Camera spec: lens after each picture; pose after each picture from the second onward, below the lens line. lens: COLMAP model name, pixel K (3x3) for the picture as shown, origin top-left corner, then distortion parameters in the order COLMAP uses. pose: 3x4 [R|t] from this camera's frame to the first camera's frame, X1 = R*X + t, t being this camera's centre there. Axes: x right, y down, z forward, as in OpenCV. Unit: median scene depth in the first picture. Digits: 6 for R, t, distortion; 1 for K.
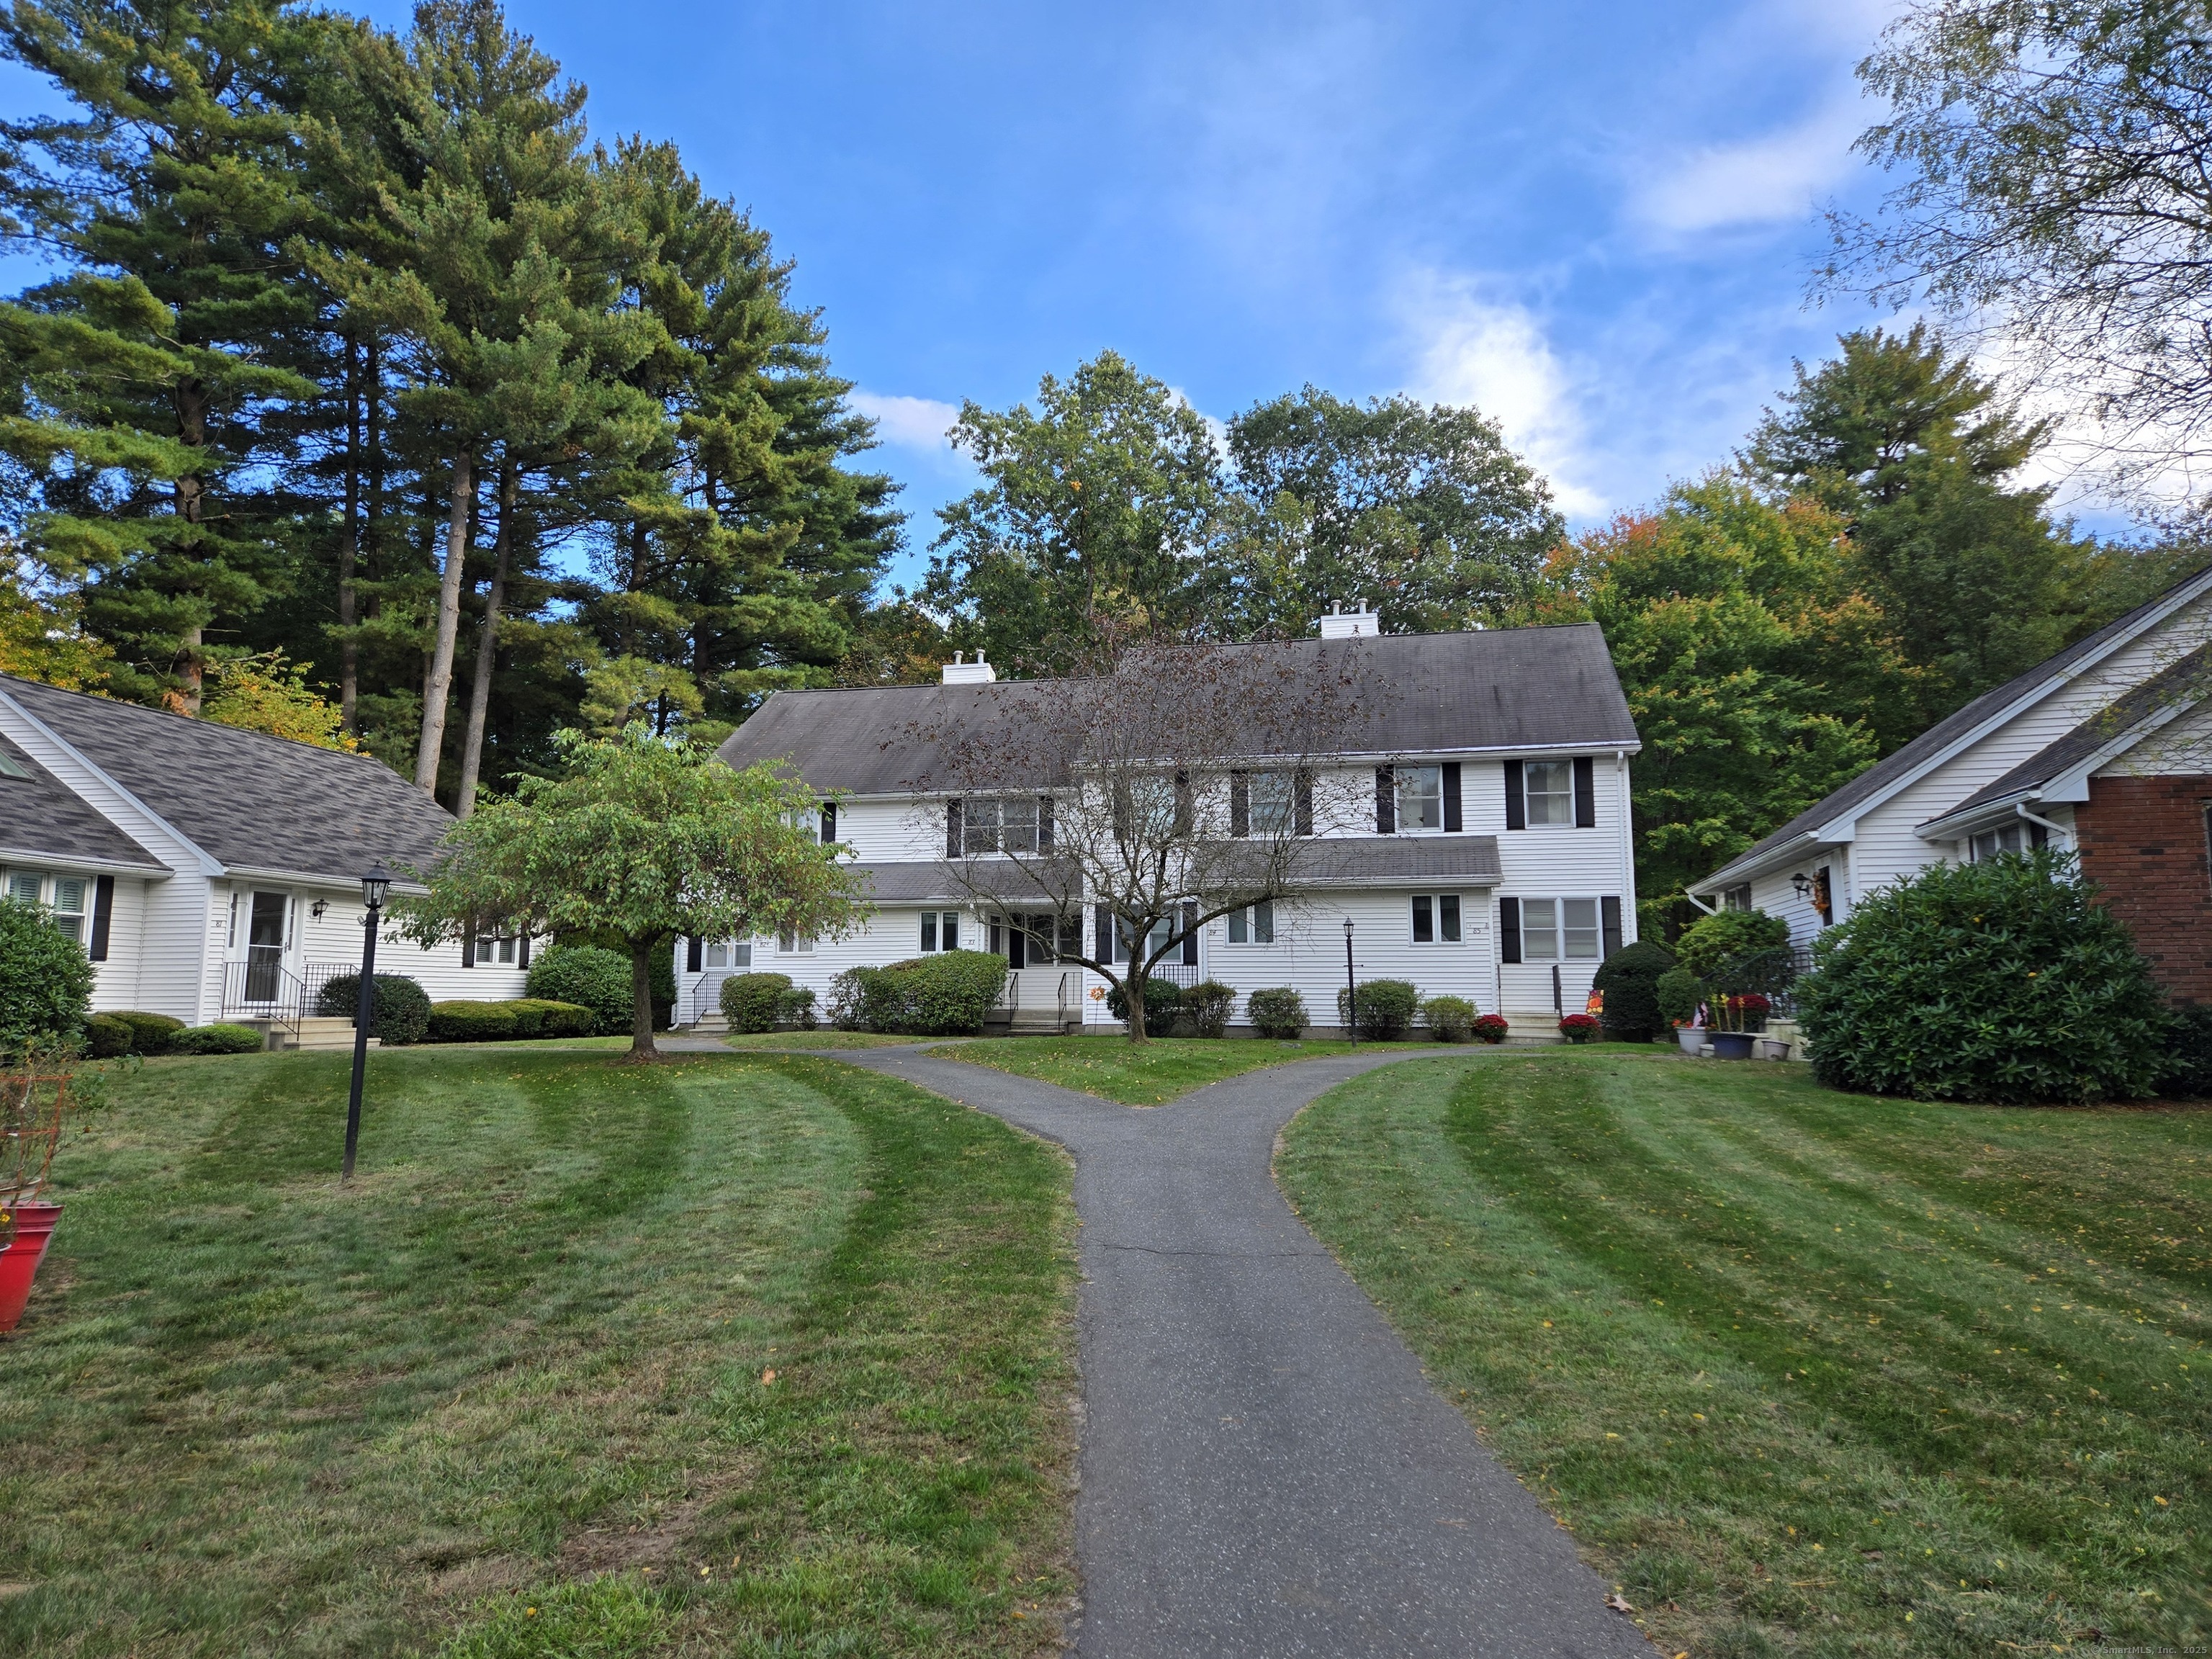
lens RADIAL K [[1468.1, 0, 1106.0], [0, 1468.1, 829.5], [0, 0, 1]] dist [0.116115, -0.099747]
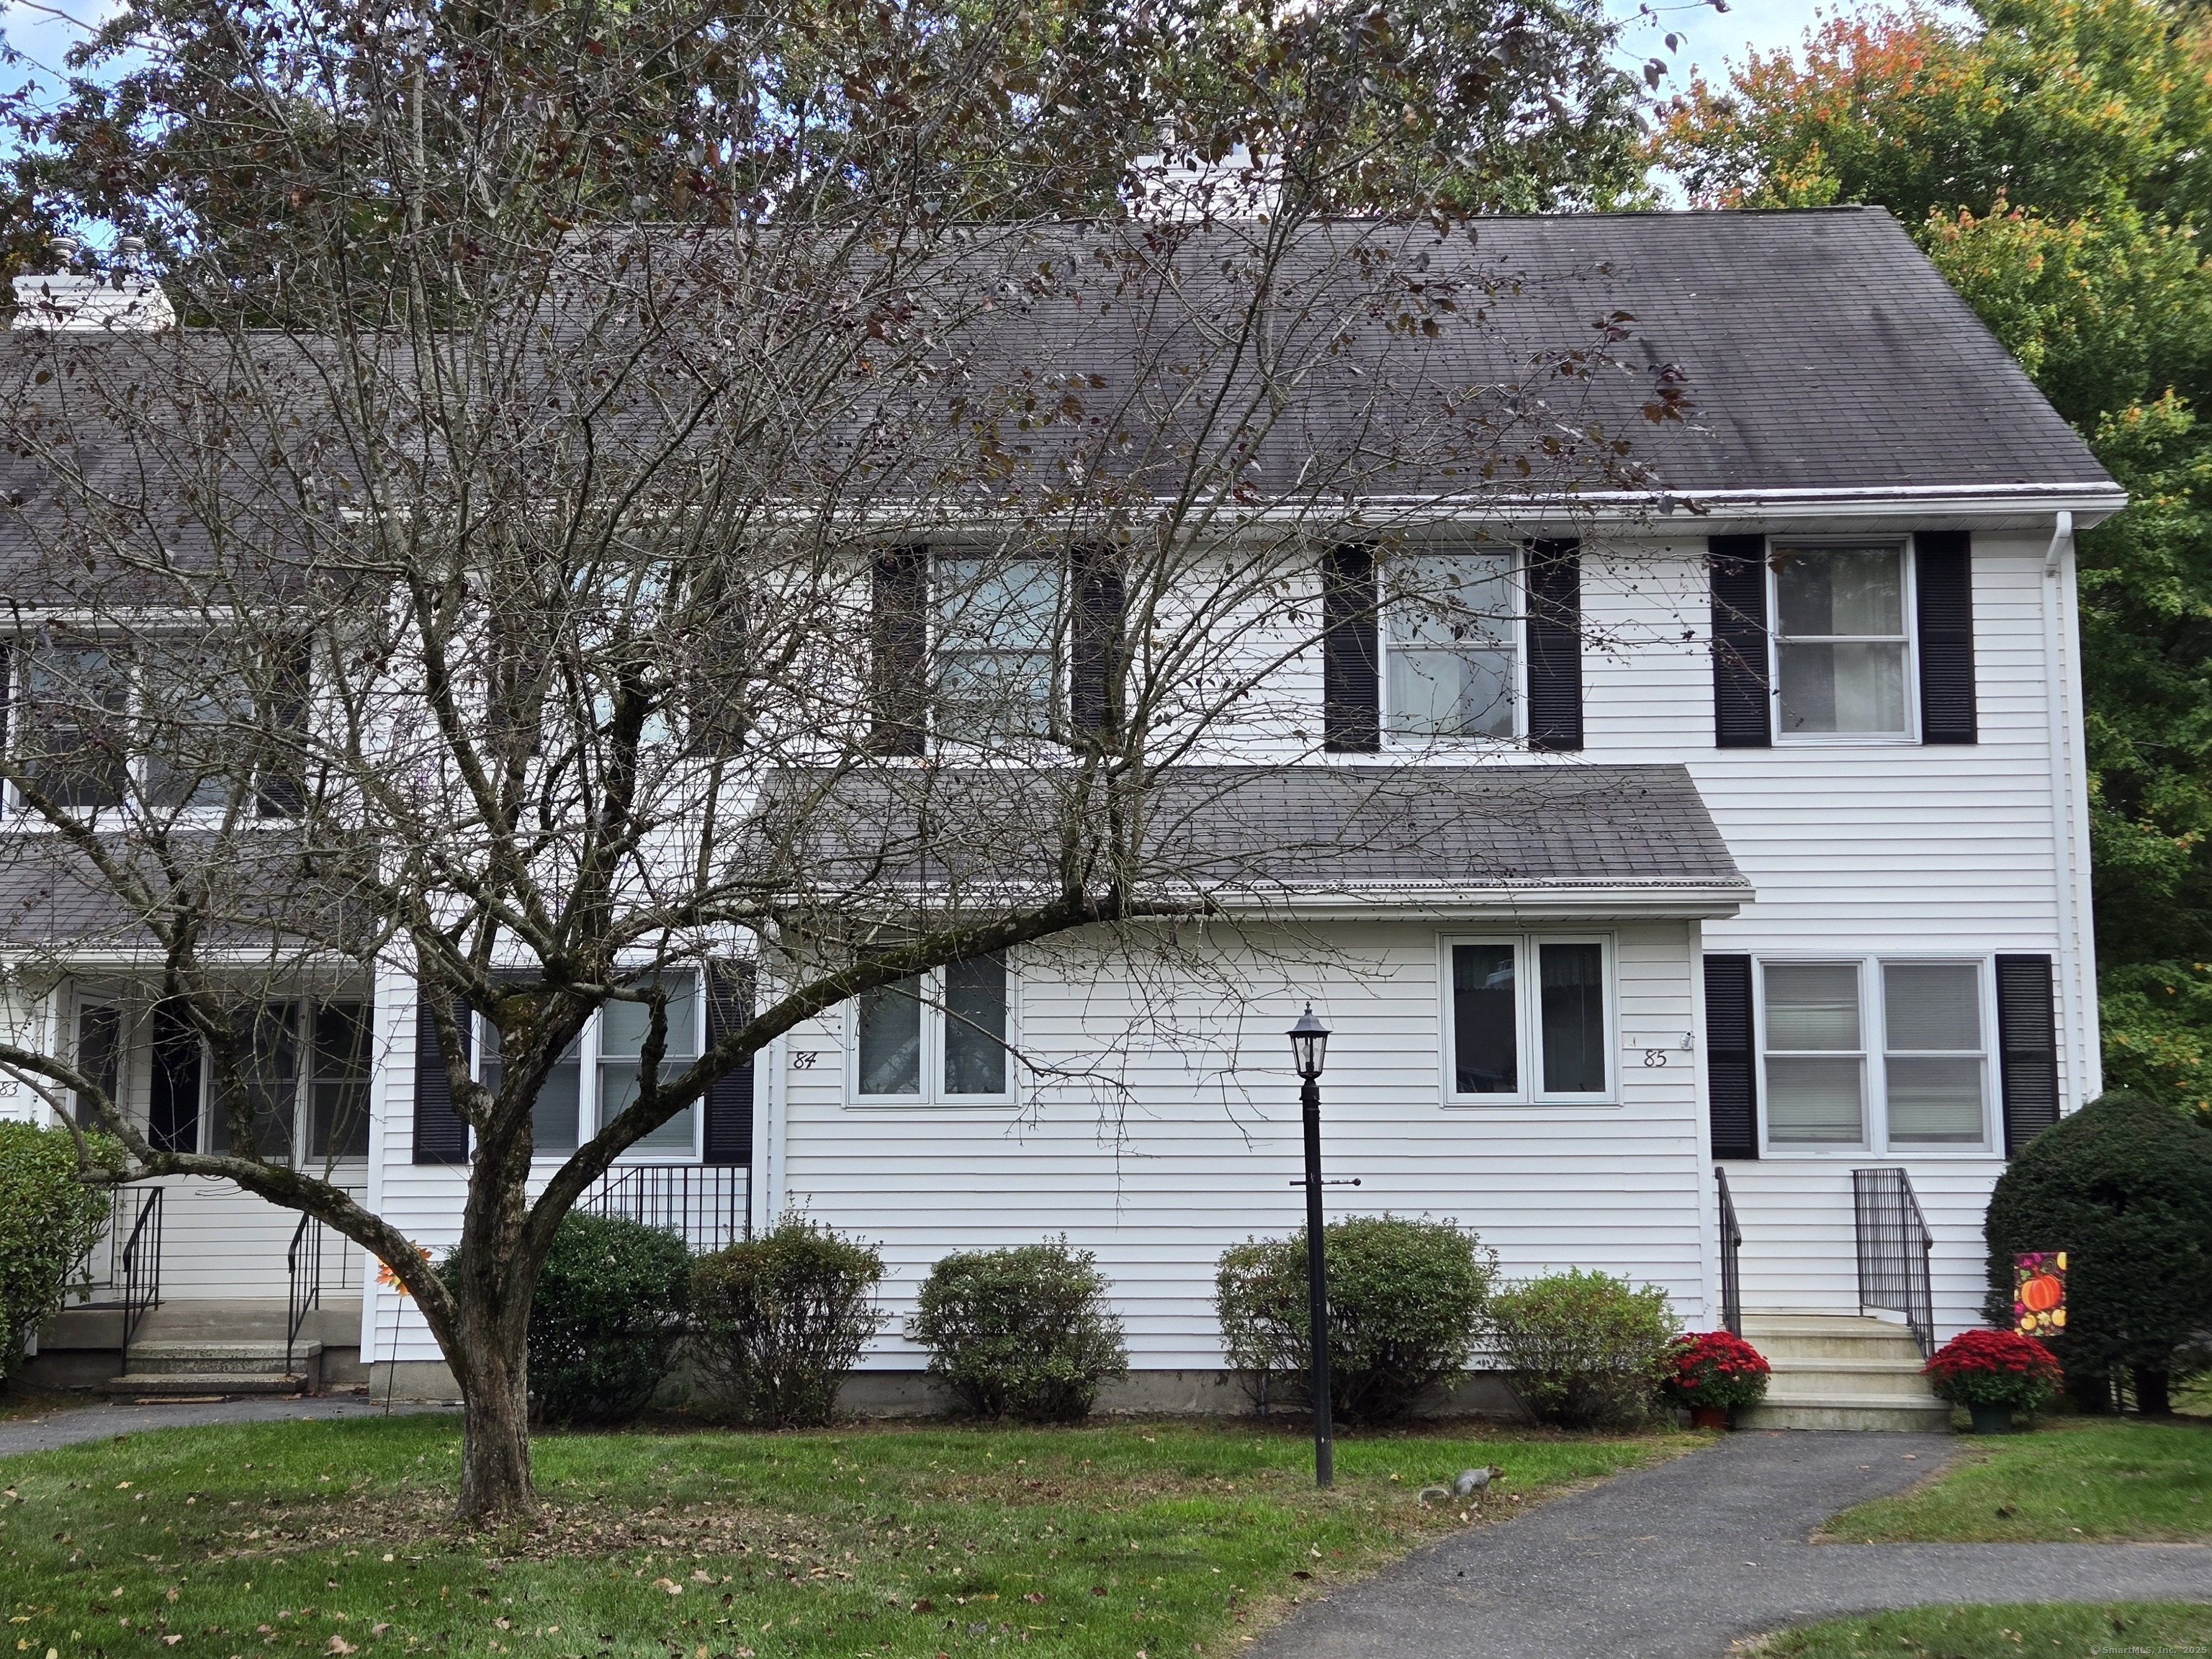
lens RADIAL K [[2950.3, 0, 1110.5], [0, 2950.3, 825.1], [0, 0, 1]] dist [0.110229, -0.064860]
pose [[0.983414, 0.022160, 0.180017, 0.023928], [-0.020815, 0.999740, -0.009354, 0.026661], [-0.180177, 0.005452, 0.983619, 0.393243]]
